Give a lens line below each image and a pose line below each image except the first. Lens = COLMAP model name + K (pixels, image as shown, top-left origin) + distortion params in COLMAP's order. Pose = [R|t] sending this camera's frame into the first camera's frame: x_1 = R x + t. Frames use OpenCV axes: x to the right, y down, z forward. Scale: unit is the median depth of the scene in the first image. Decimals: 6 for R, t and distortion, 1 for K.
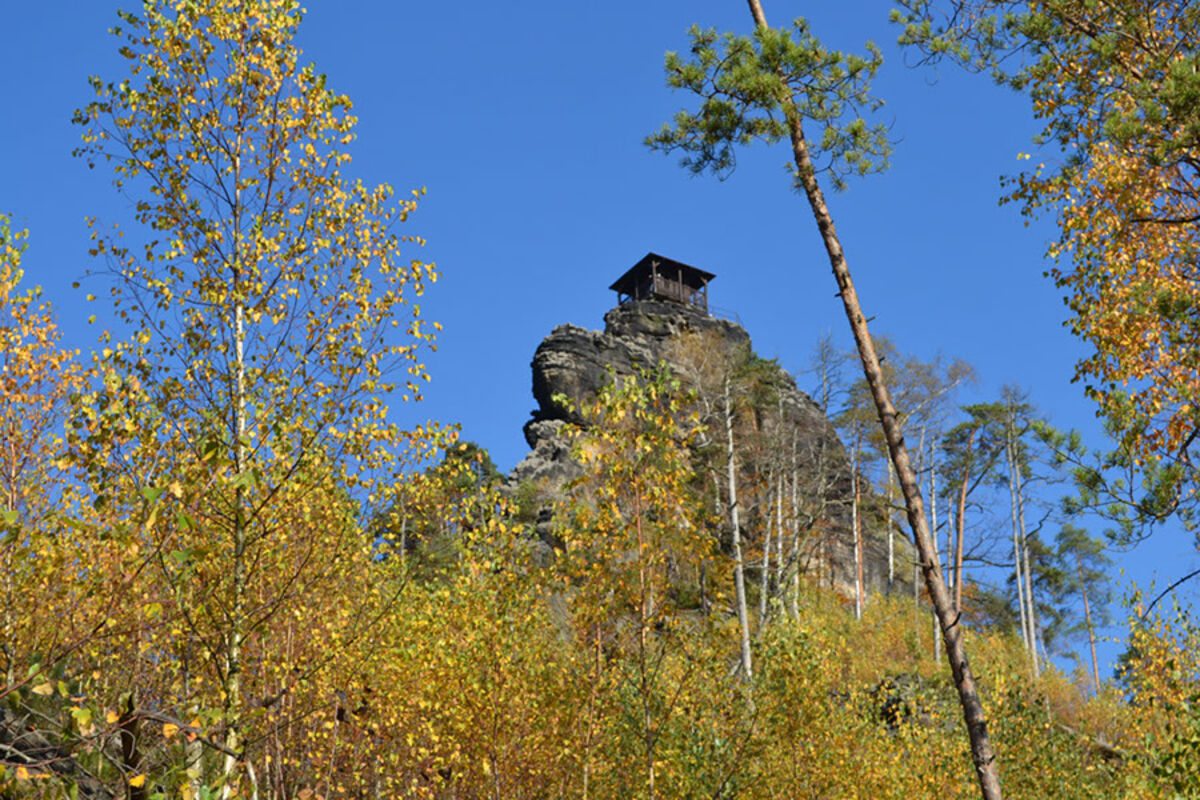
lens RADIAL K [[2295.2, 0, 601.3], [0, 2295.2, 393.7], [0, 0, 1]] dist [-0.071948, 0.000000]
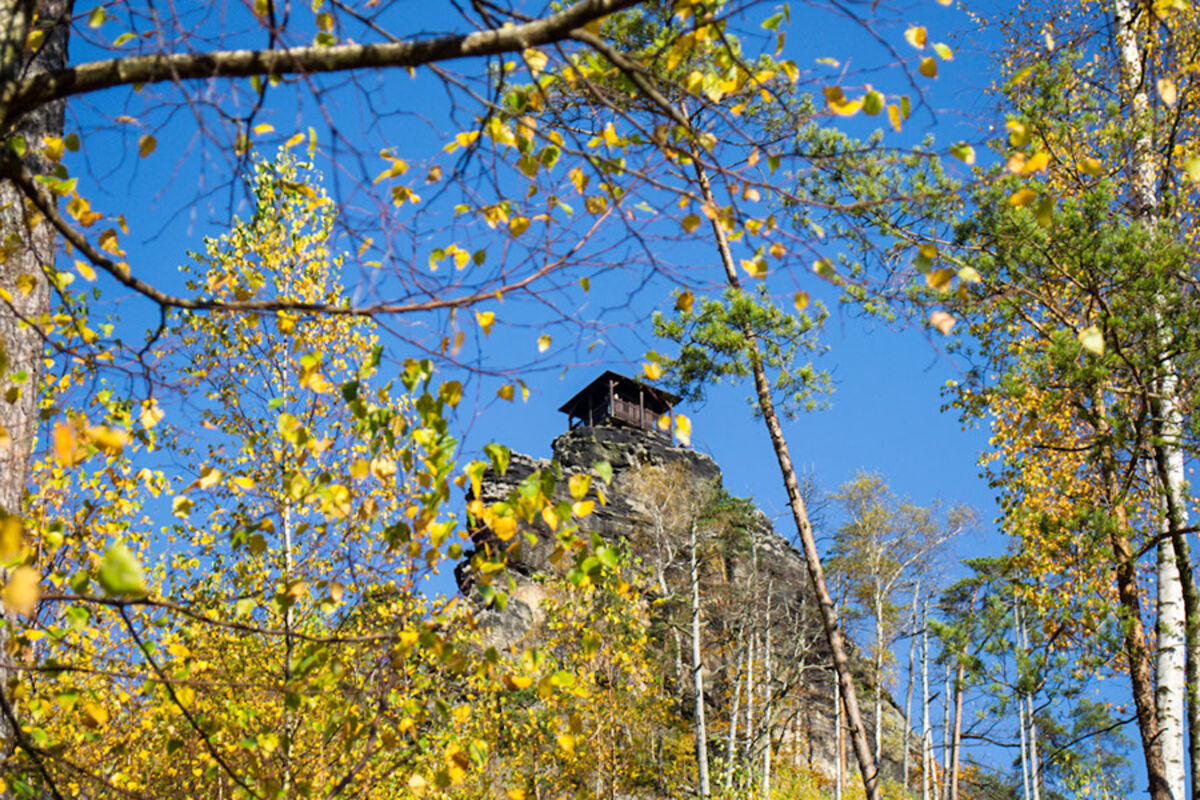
lens RADIAL K [[2911.5, 0, 604.8], [0, 2911.5, 406.5], [0, 0, 1]] dist [0.116001, 0.000000]
pose [[0.999378, 0.026009, 0.023807, -0.006081], [-0.025075, 0.998935, -0.038742, -0.006223], [-0.024789, 0.038121, 0.998966, -0.103031]]
